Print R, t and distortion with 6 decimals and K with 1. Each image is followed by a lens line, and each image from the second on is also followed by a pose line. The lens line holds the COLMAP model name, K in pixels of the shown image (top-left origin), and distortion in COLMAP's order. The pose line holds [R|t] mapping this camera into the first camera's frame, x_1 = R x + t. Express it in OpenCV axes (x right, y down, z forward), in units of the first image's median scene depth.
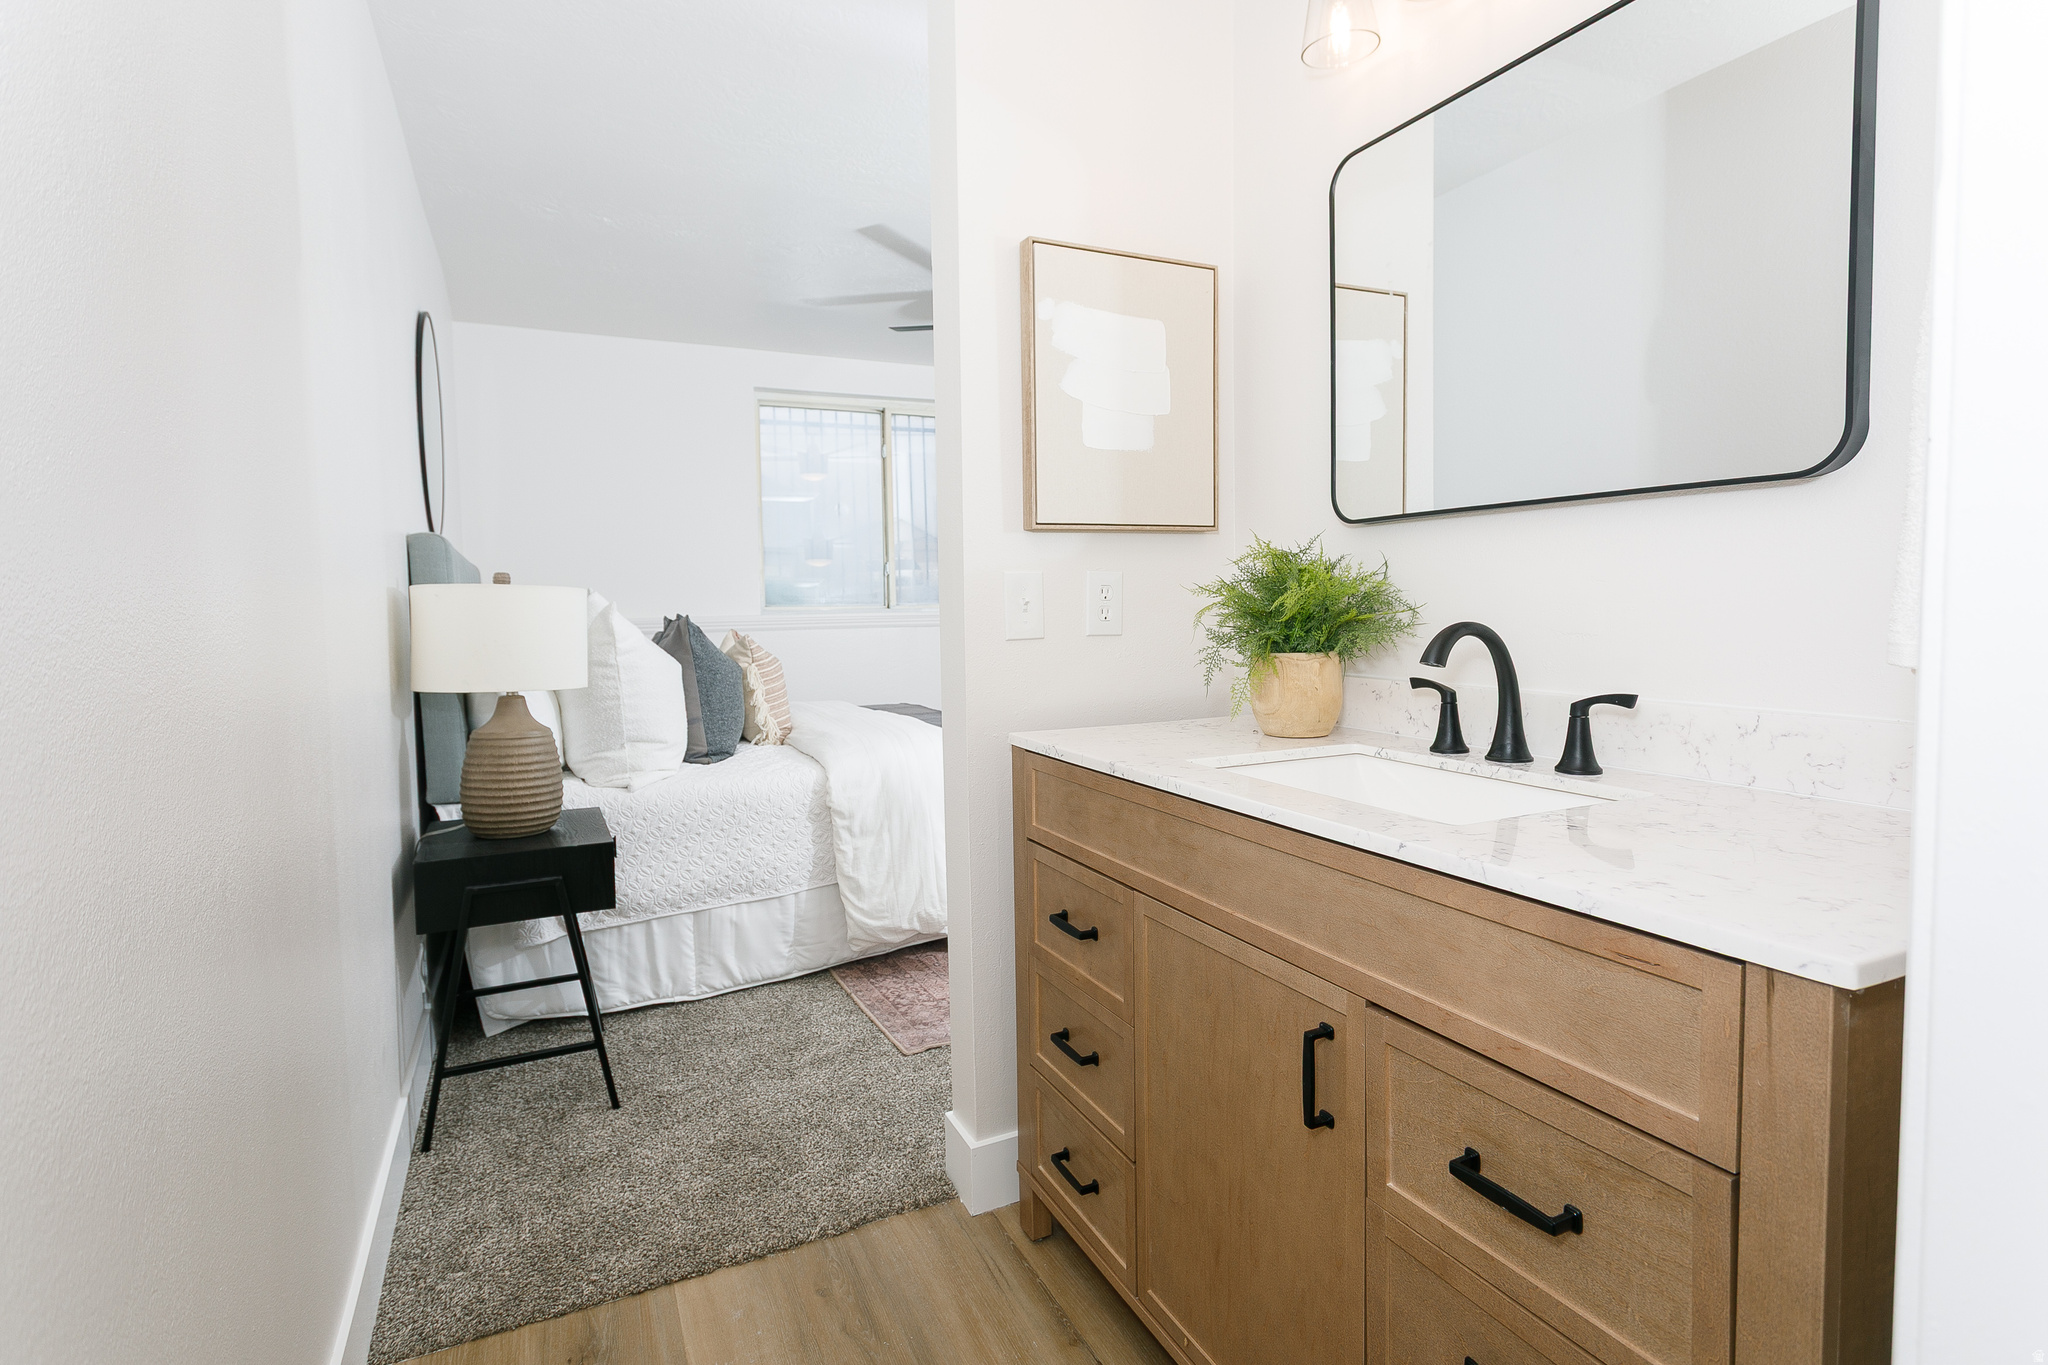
lens RADIAL K [[1004.7, 0, 1024.5], [0, 1004.7, 680.2], [0, 0, 1]] dist [-0.003010, 0.000281]
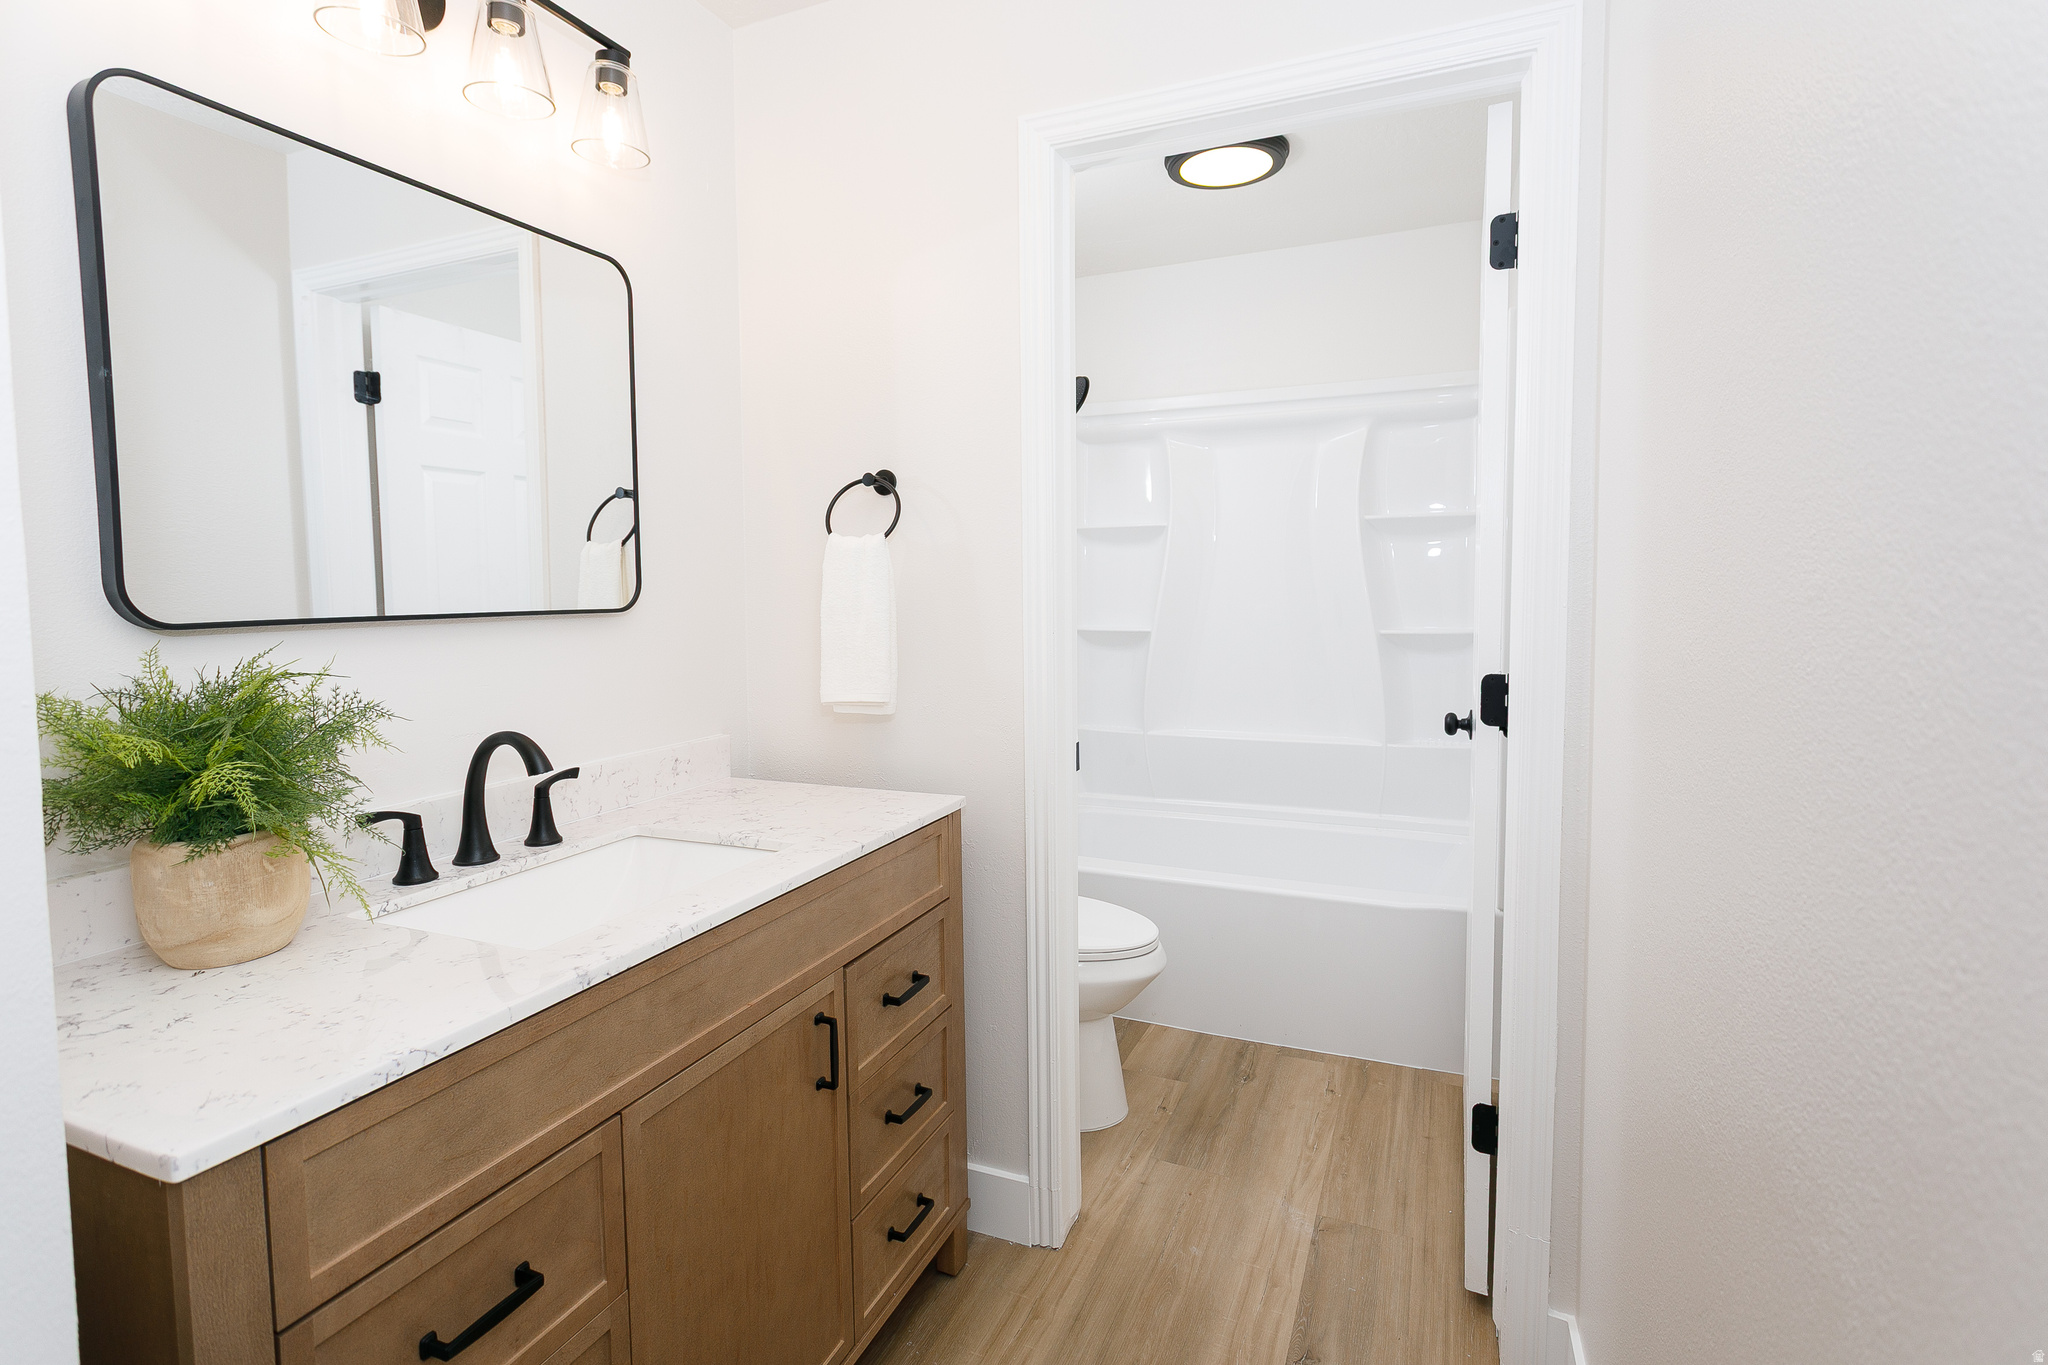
lens RADIAL K [[1004.7, 0, 1020.8], [0, 1004.7, 668.2], [0, 0, 1]] dist [-0.003010, 0.000281]
pose [[-0.670173, -0.039592, 0.741149, -0.732886], [0.079700, 0.988963, 0.124898, -0.225404], [-0.737914, 0.142773, -0.659621, 1.371541]]
